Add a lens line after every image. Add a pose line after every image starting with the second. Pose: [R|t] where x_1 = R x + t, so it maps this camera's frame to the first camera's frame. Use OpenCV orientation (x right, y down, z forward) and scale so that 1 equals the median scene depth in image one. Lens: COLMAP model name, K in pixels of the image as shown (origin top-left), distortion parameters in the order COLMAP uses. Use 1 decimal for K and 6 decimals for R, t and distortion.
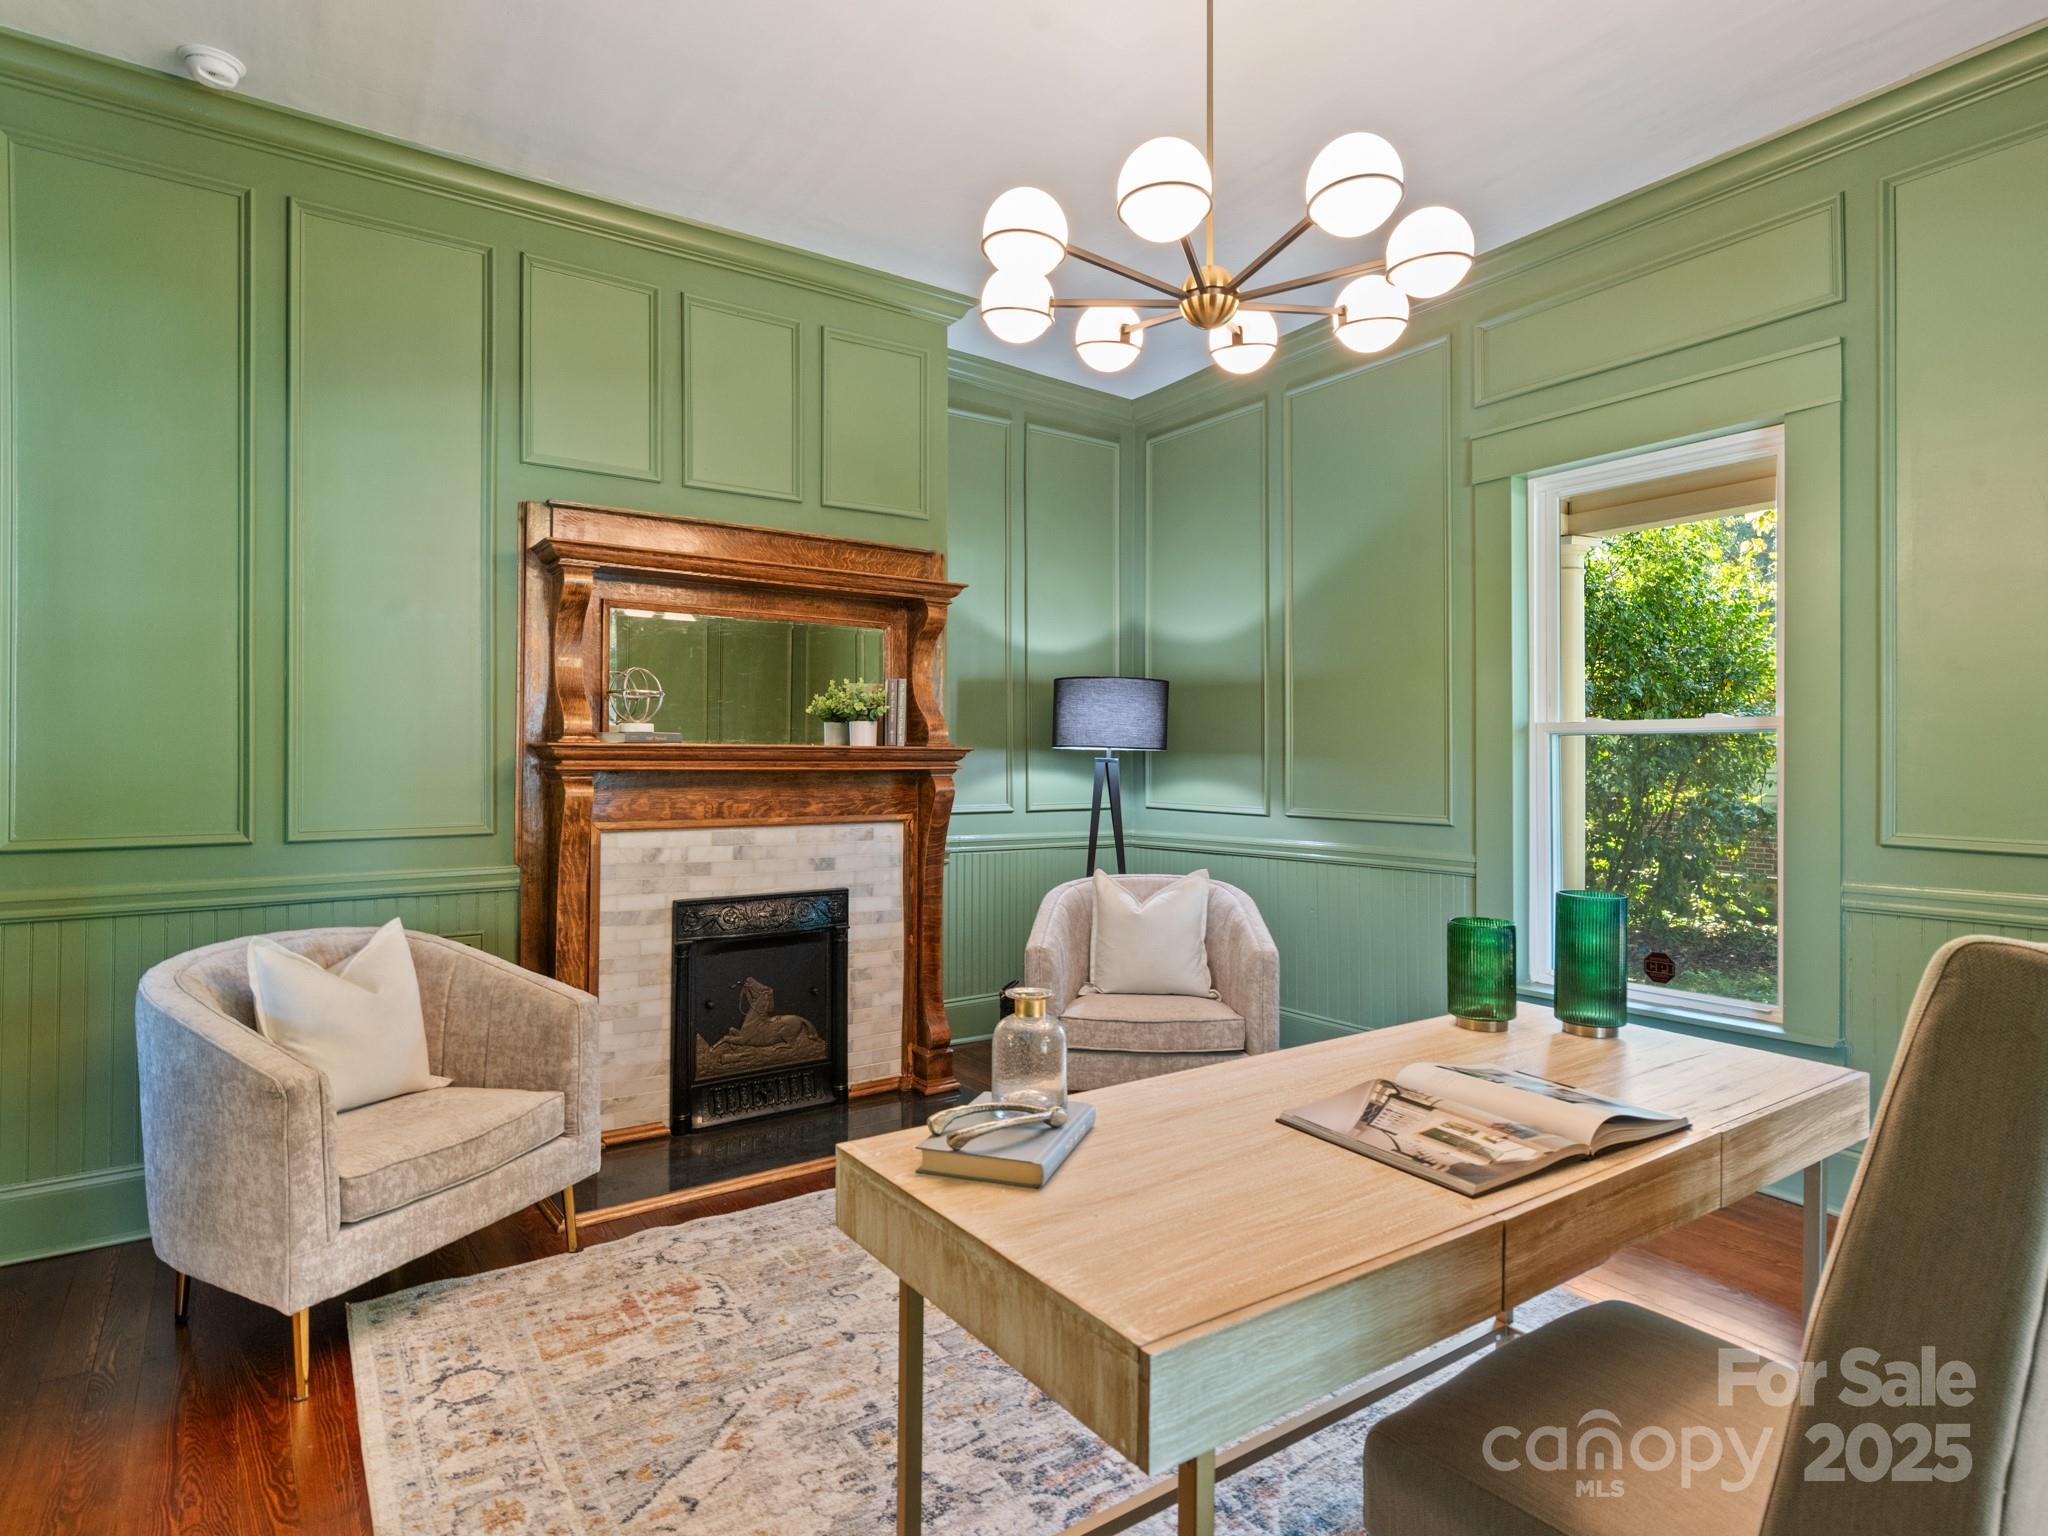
lens RADIAL K [[1115.4, 0, 1024.0], [0, 1115.4, 768.0], [0, 0, 1]] dist [0.001336, 0.000567]
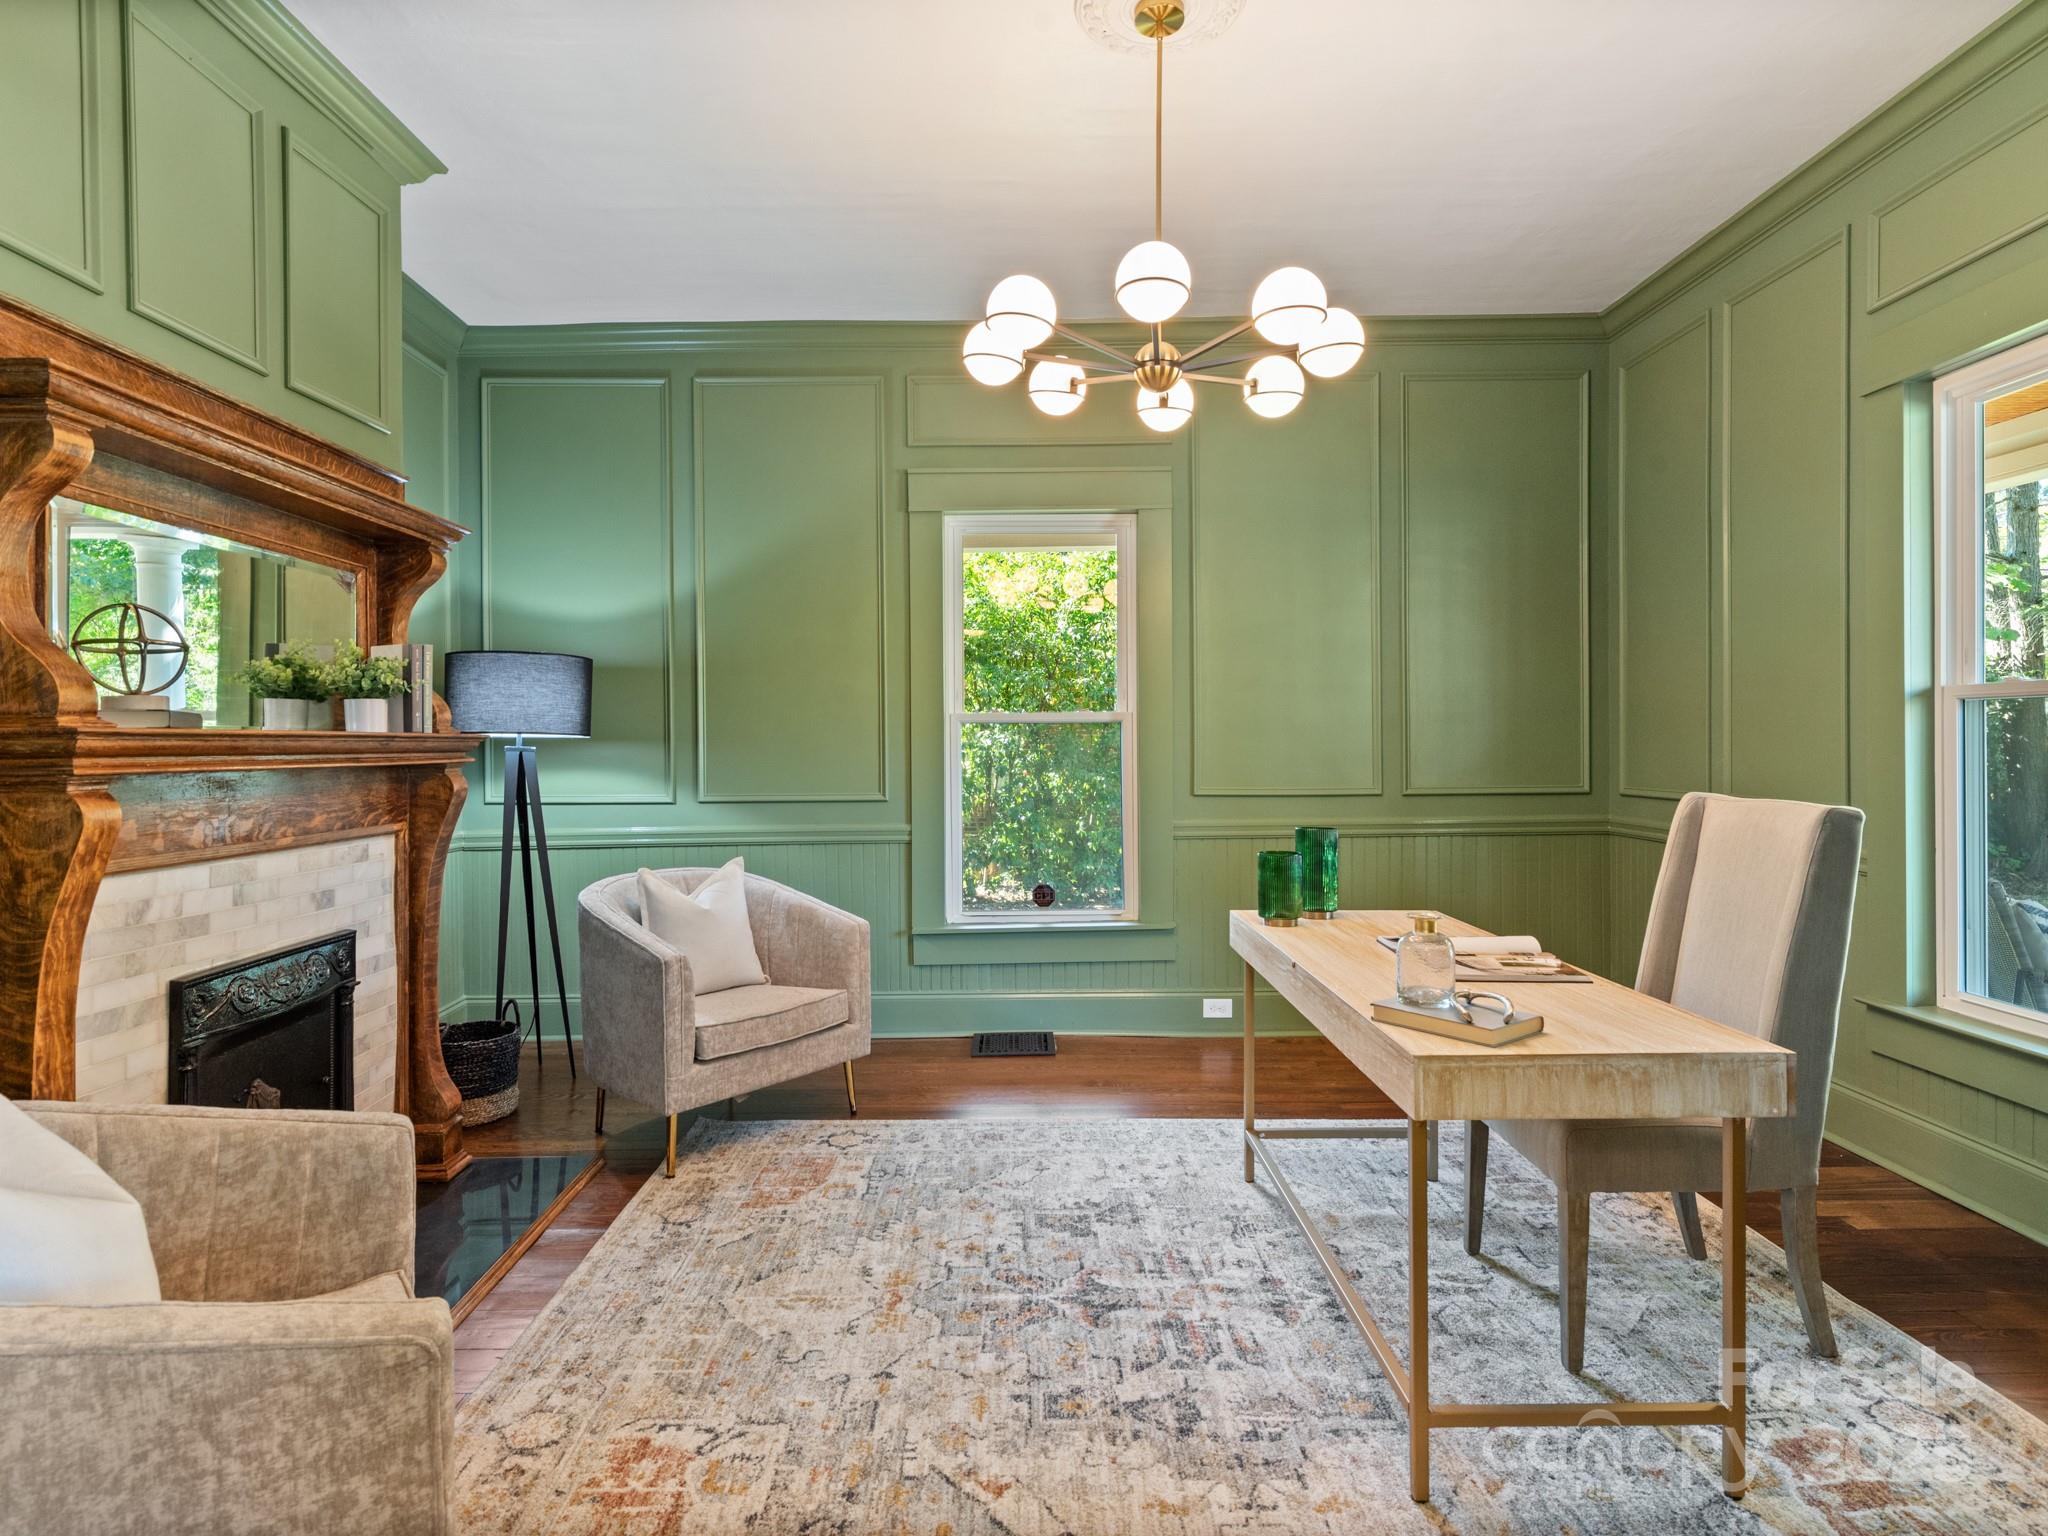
lens RADIAL K [[1115.4, 0, 1024.0], [0, 1115.4, 768.0], [0, 0, 1]] dist [0.001336, 0.000567]
pose [[0.566496, -0.026740, 0.823630, -0.533018], [0.016314, 0.999641, 0.021234, -0.005200], [-0.823903, 0.001408, 0.566729, 0.245134]]
